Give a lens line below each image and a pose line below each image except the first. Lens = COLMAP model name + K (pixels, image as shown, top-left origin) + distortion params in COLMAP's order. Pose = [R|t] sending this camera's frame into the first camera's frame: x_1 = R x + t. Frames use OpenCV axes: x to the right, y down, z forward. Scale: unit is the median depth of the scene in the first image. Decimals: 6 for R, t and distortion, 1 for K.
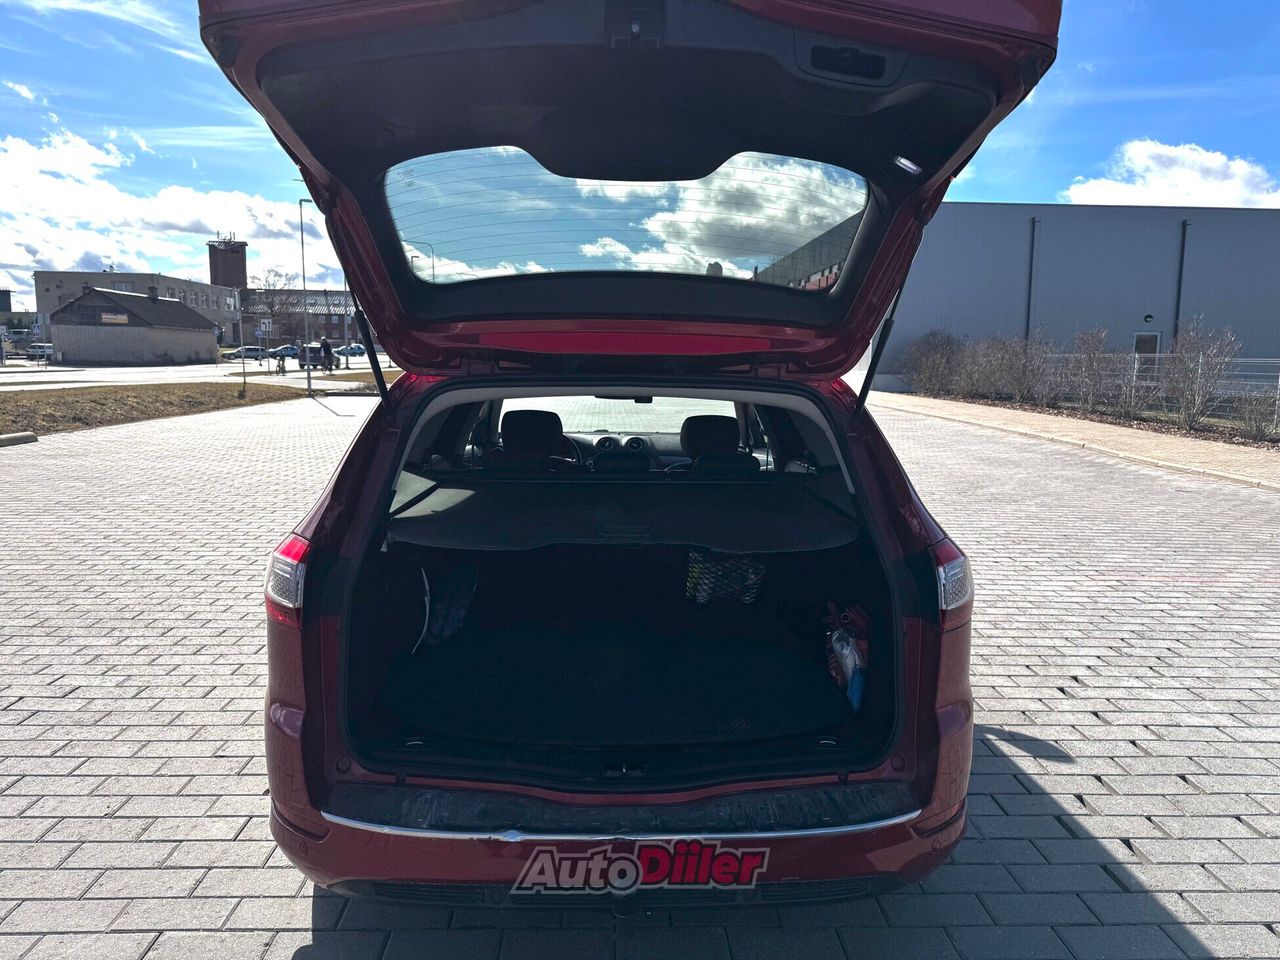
lens RADIAL K [[891.1, 0, 640.0], [0, 891.1, 480.0], [0, 0, 1]] dist [-0.001169, -0.003143]
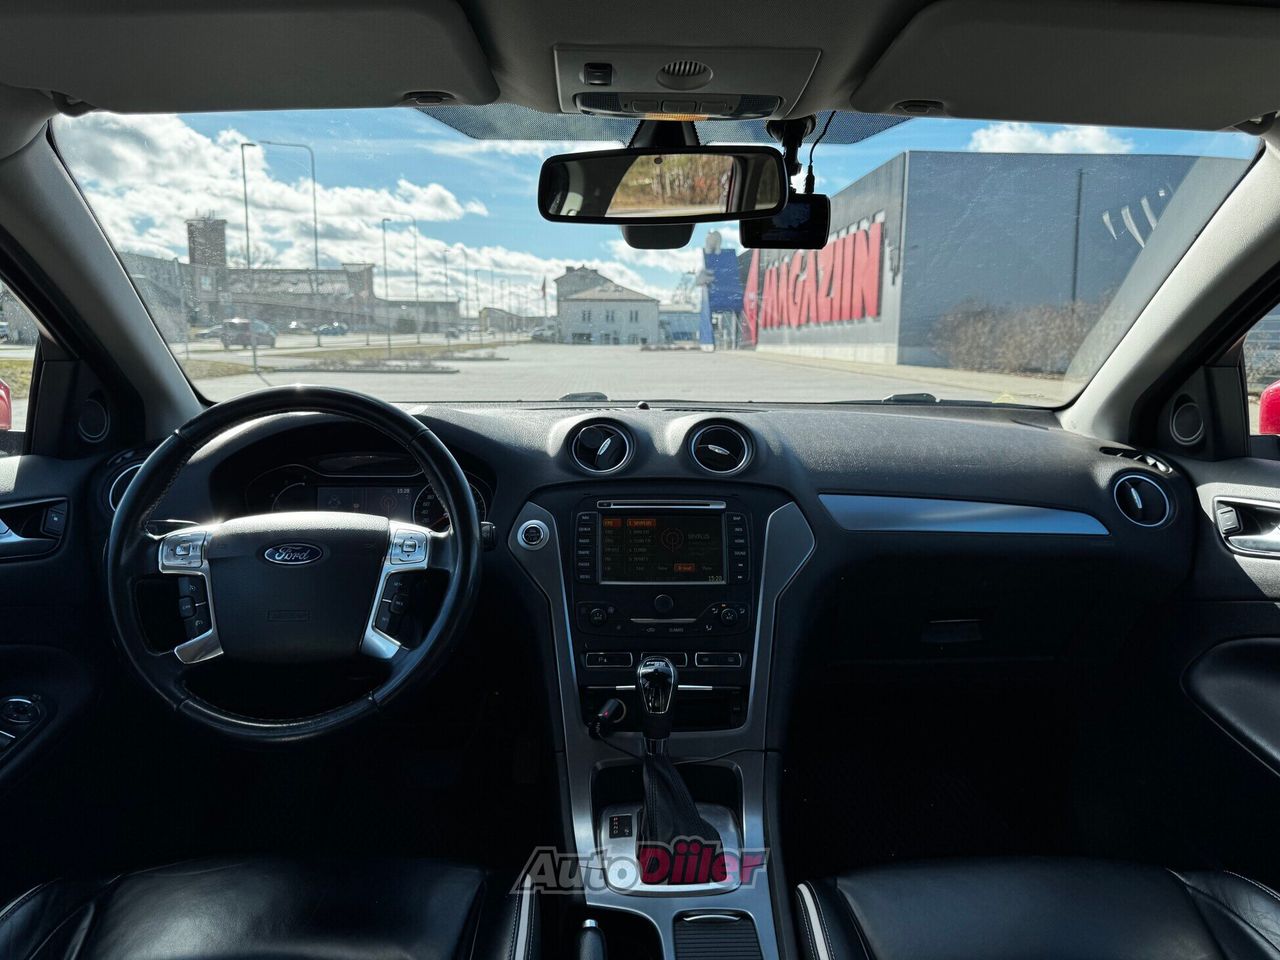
lens RADIAL K [[891.1, 0, 640.0], [0, 891.1, 480.0], [0, 0, 1]] dist [-0.001169, -0.003143]
pose [[0.999946, -0.004165, 0.009478, -0.041185], [0.003974, 0.999790, 0.020089, -0.051154], [-0.009559, -0.020050, 0.999753, 1.055620]]
